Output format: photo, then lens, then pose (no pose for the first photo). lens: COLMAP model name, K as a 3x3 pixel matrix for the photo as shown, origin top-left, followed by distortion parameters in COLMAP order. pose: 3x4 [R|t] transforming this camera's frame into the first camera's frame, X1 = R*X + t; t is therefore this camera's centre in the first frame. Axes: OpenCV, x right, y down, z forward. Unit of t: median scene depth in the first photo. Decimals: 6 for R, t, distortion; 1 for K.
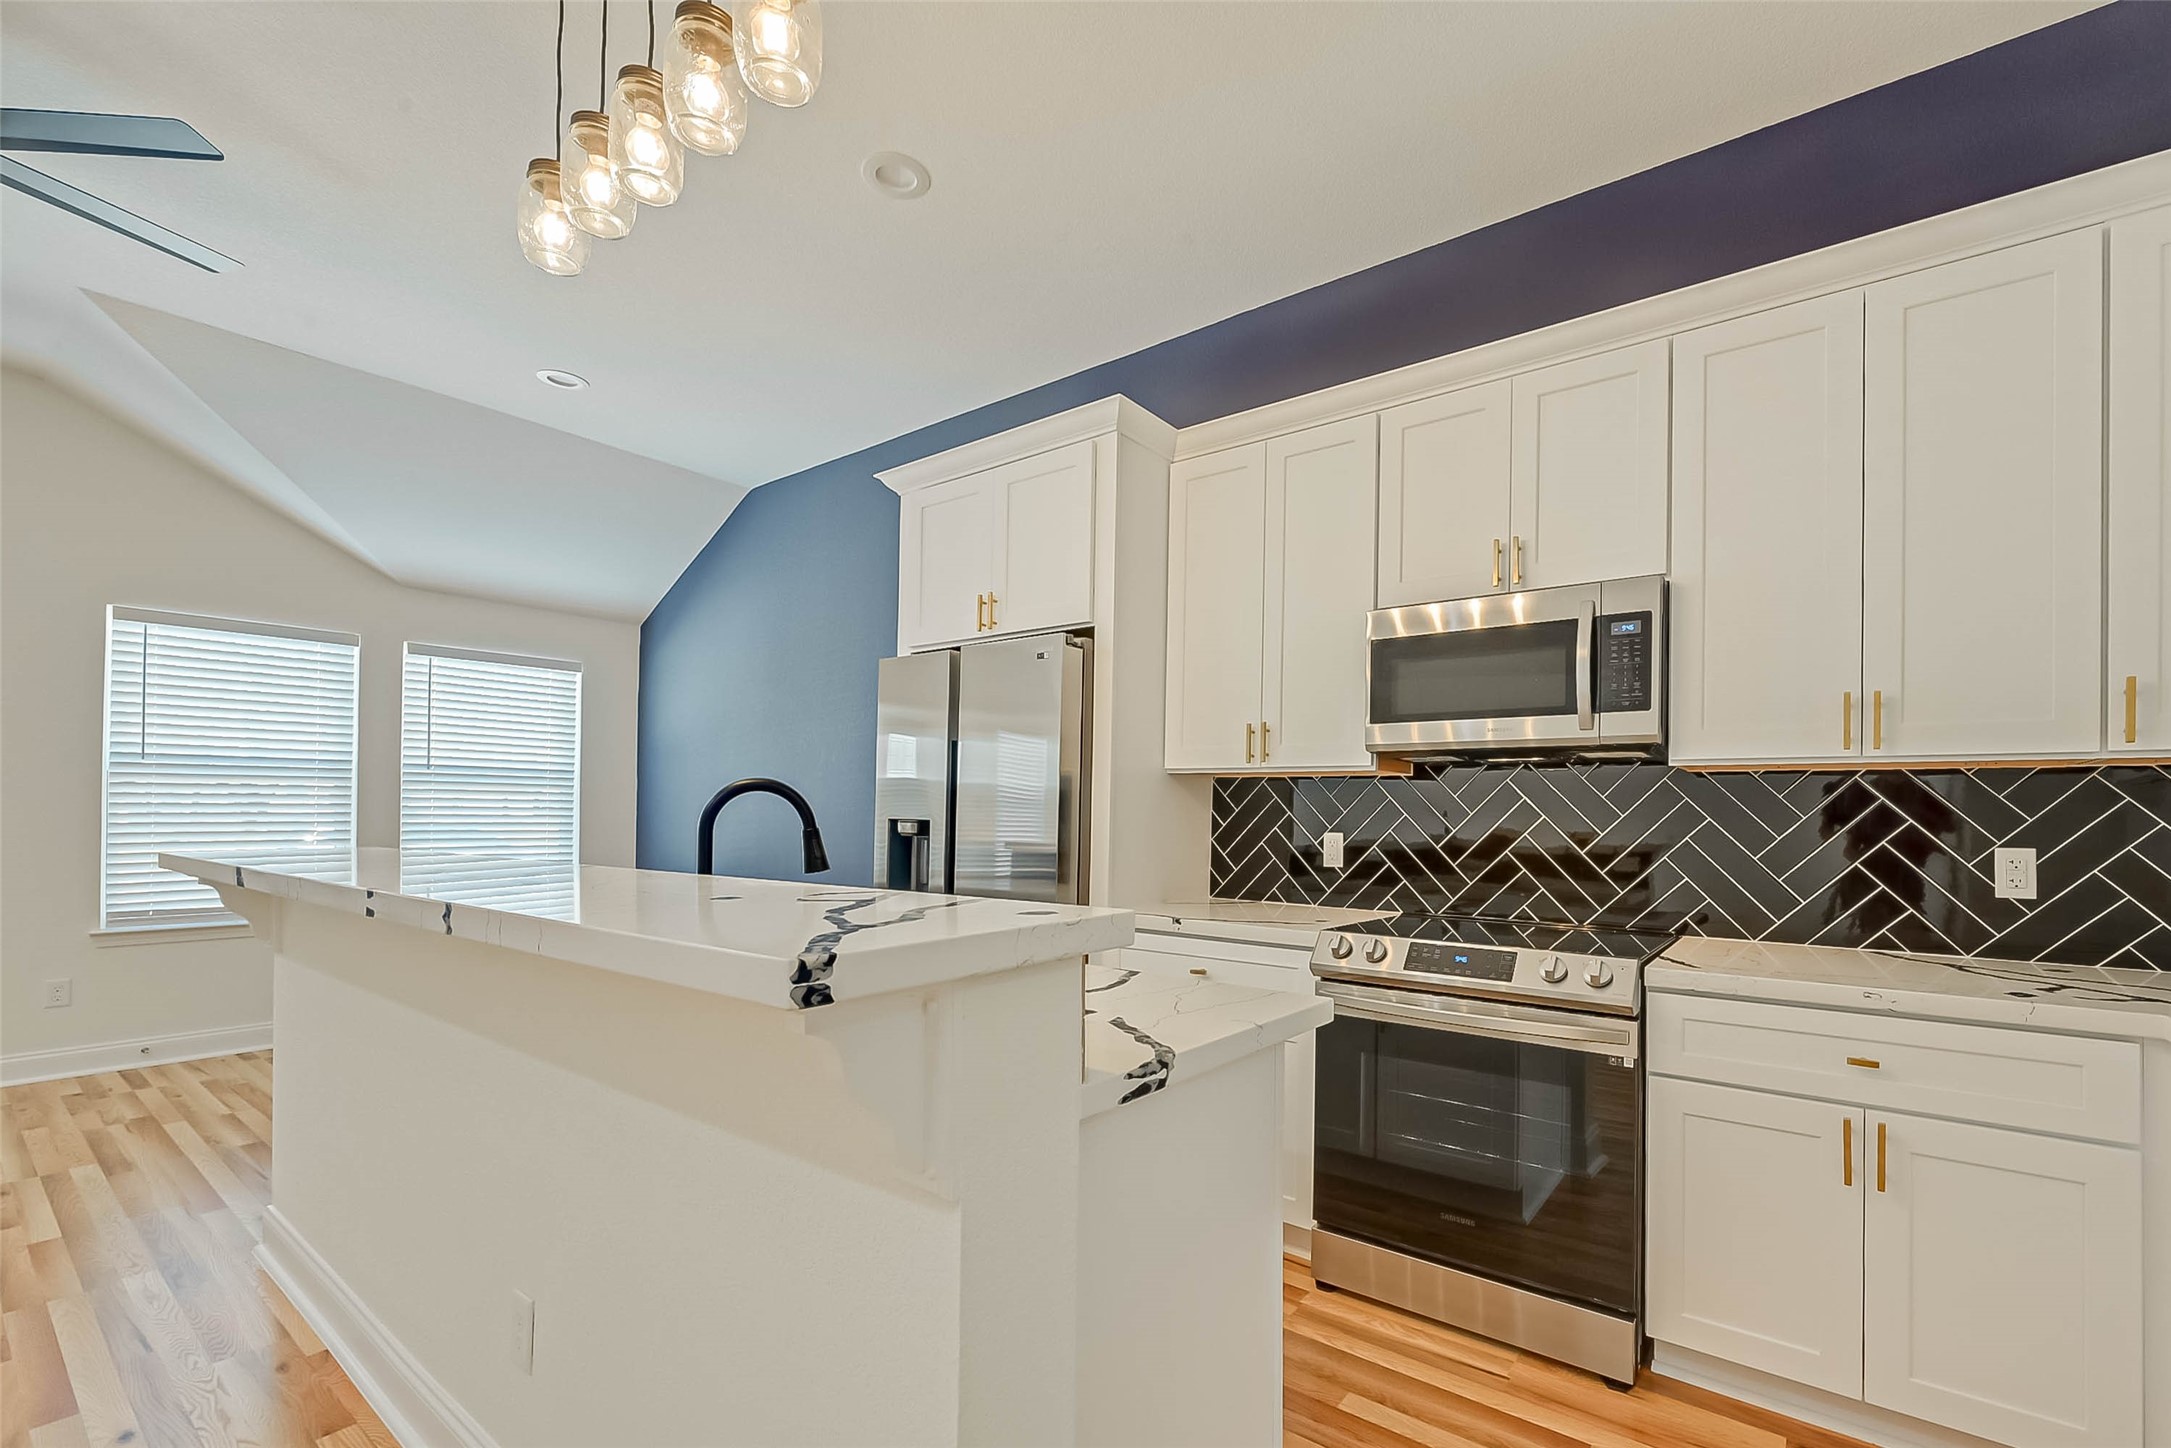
lens RADIAL K [[921.8, 0, 1130.0], [0, 921.8, 804.9], [0, 0, 1]] dist [0.008531, 0.000322]
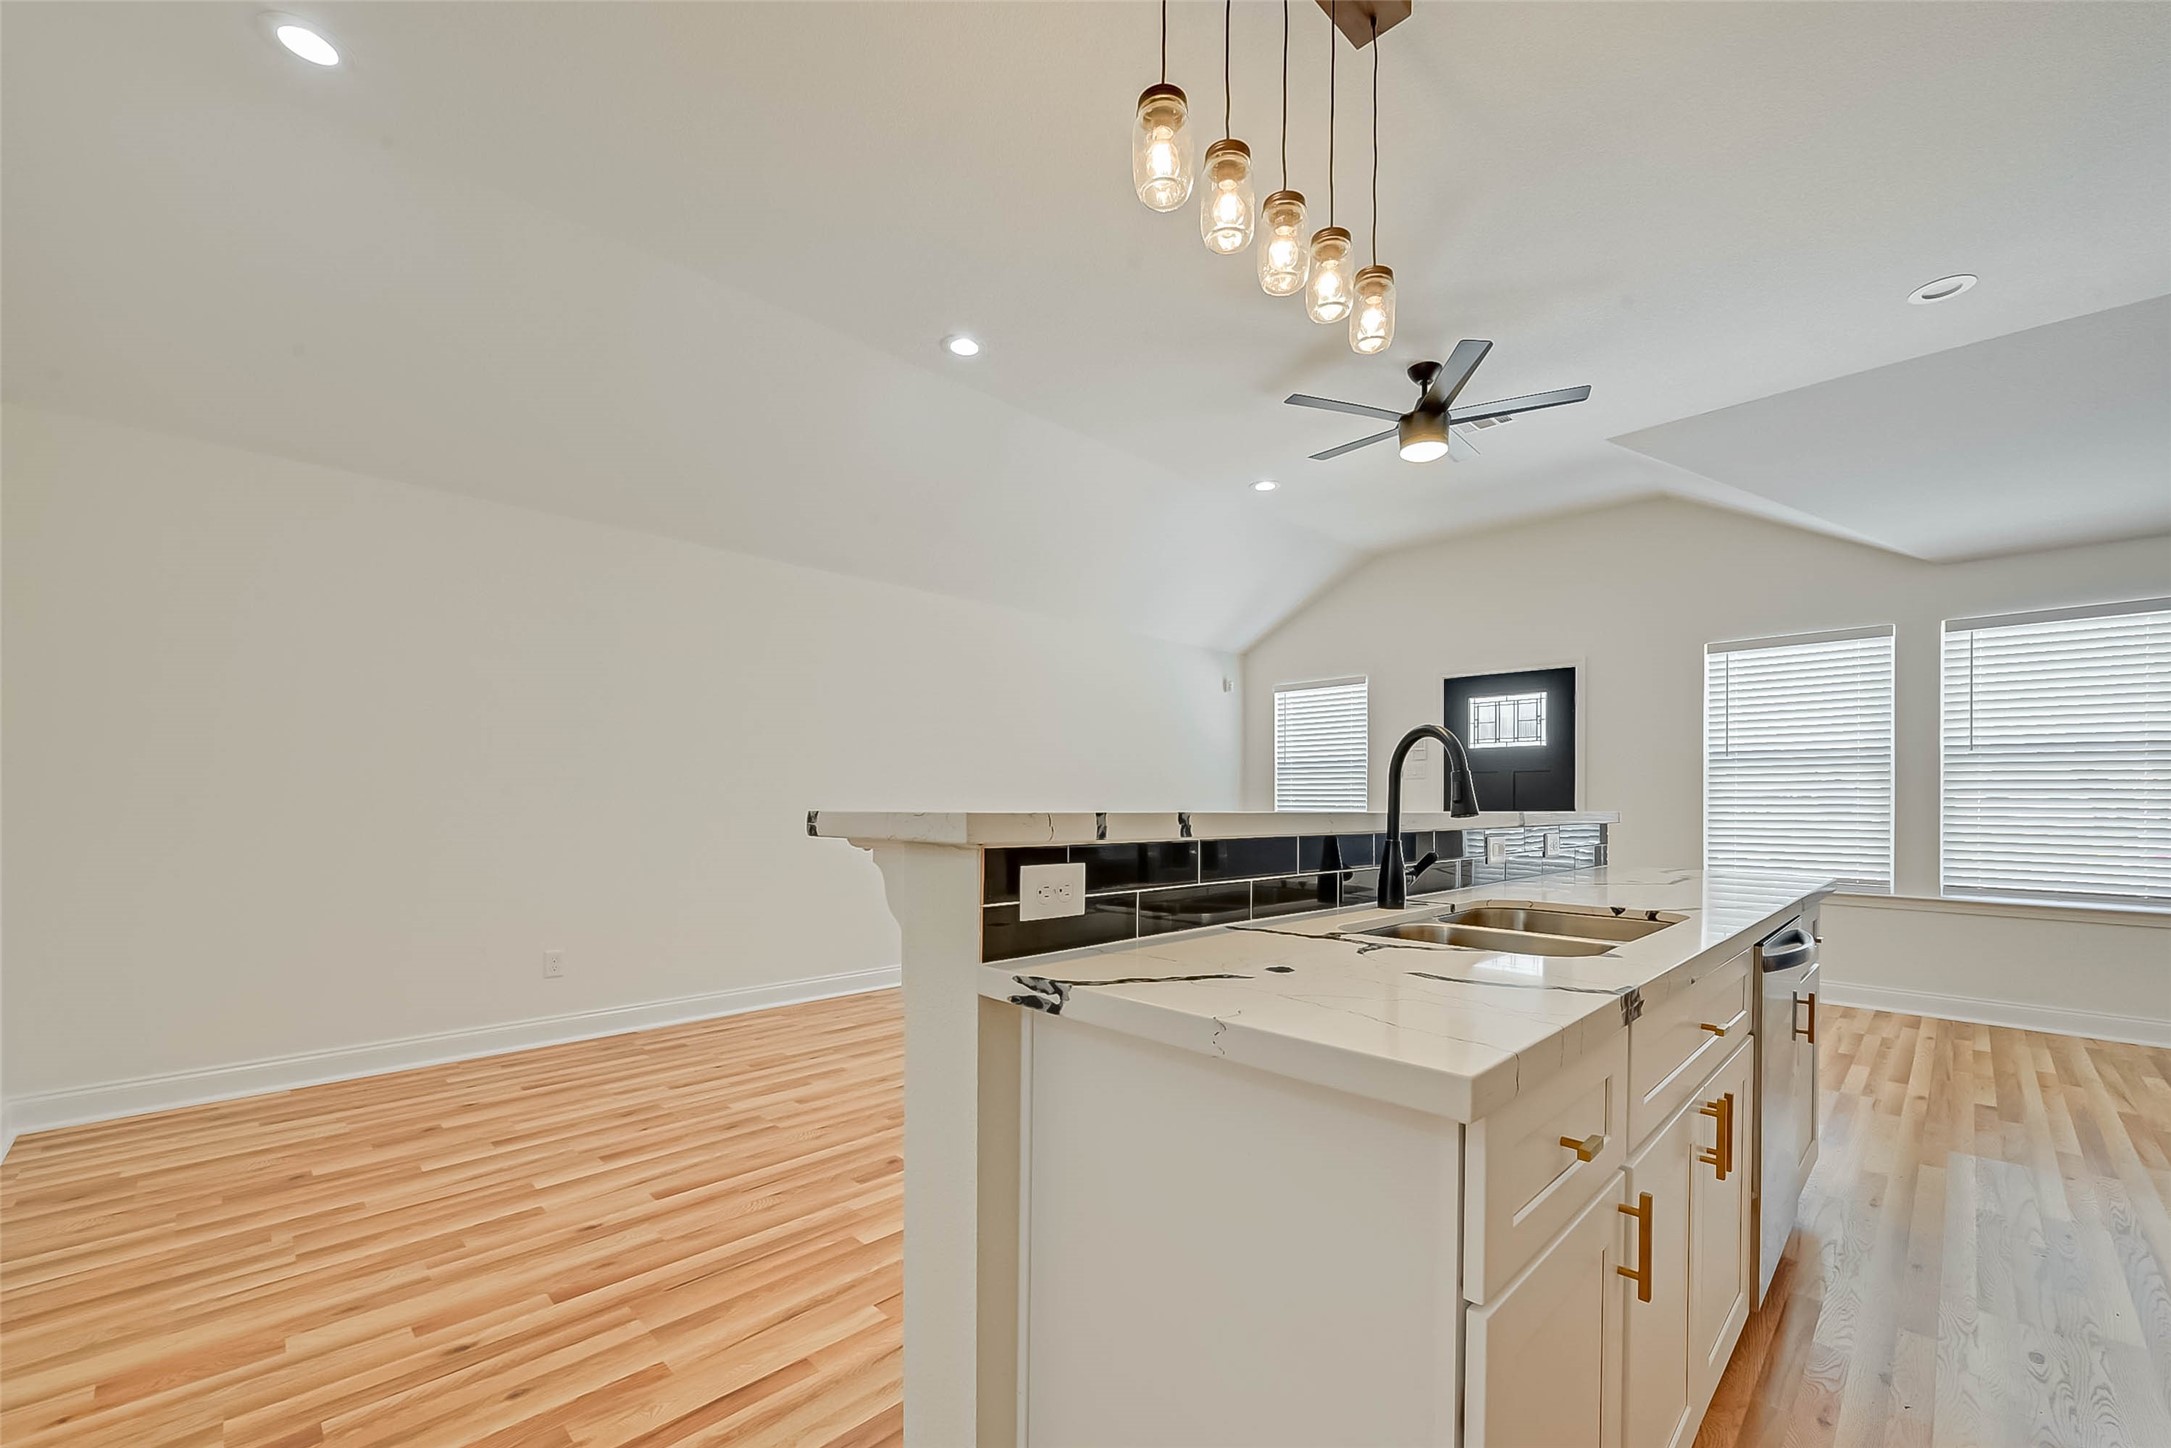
lens RADIAL K [[872.8, 0, 1122.1], [0, 872.8, 793.7], [0, 0, 1]] dist [0.000202, 0.000167]
pose [[-0.134974, -0.008195, -0.990815, 0.295934], [0.008754, 0.999917, -0.009463, 0.008547], [0.990810, -0.009951, -0.134891, 0.316798]]
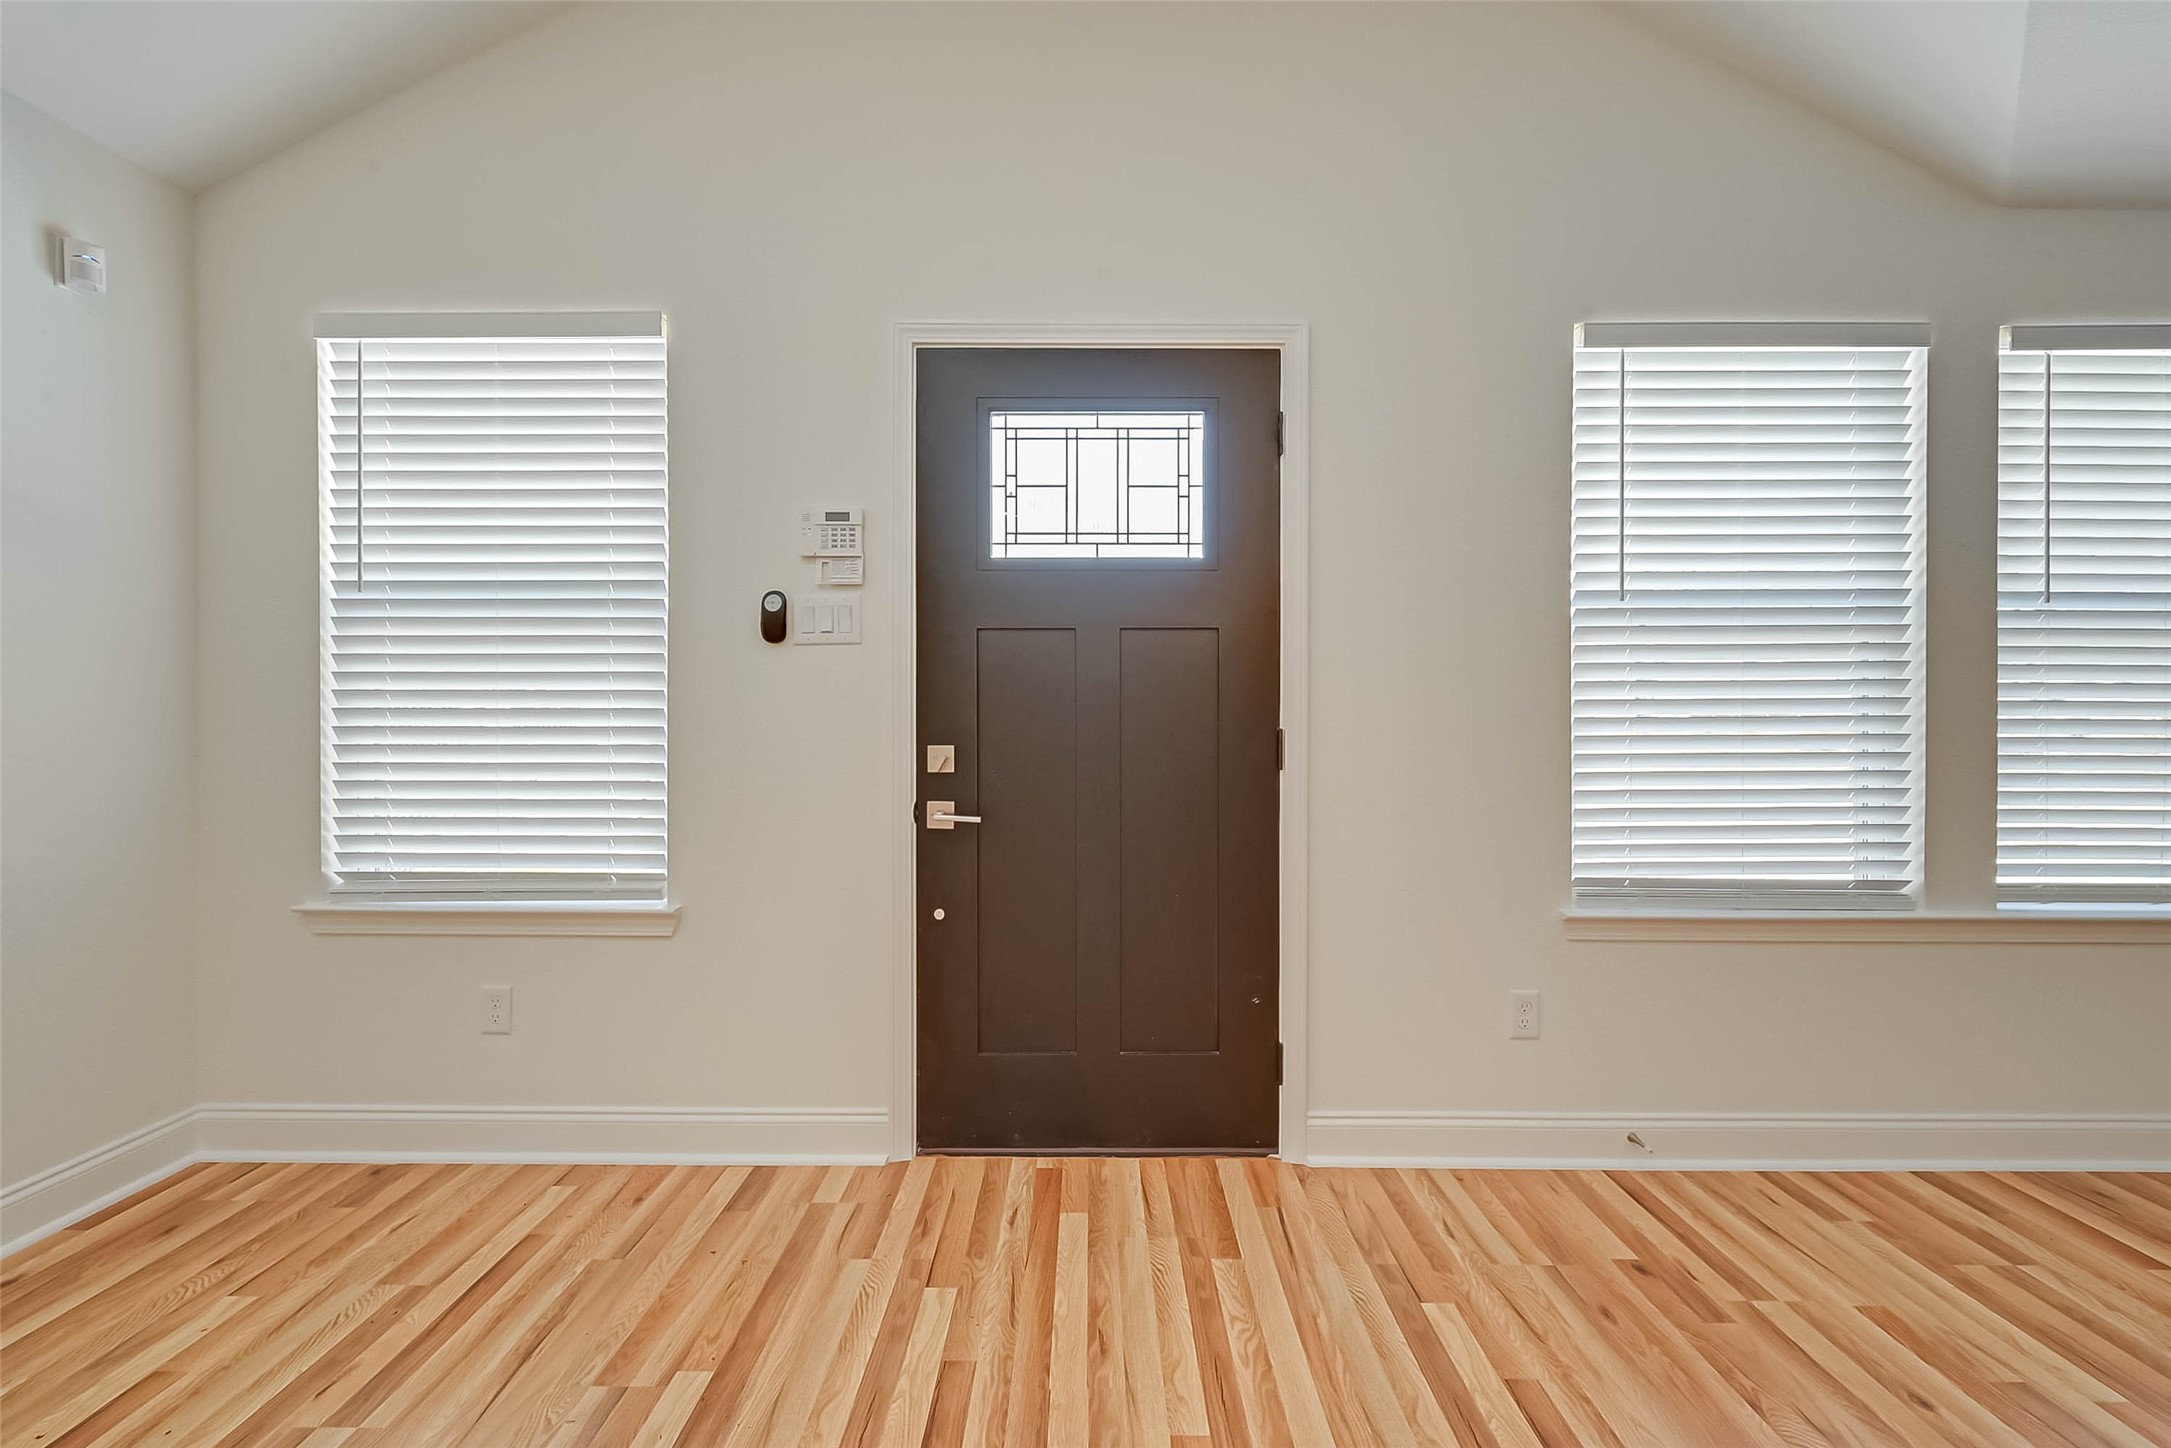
lens RADIAL K [[872.8, 0, 1082.3], [0, 872.8, 722.7], [0, 0, 1]] dist [0.000202, 0.000167]
pose [[0.583790, -0.010361, -0.811839, -0.840035], [0.012135, 0.999918, -0.004035, 0.020543], [0.811814, -0.007496, 0.583868, 0.451271]]
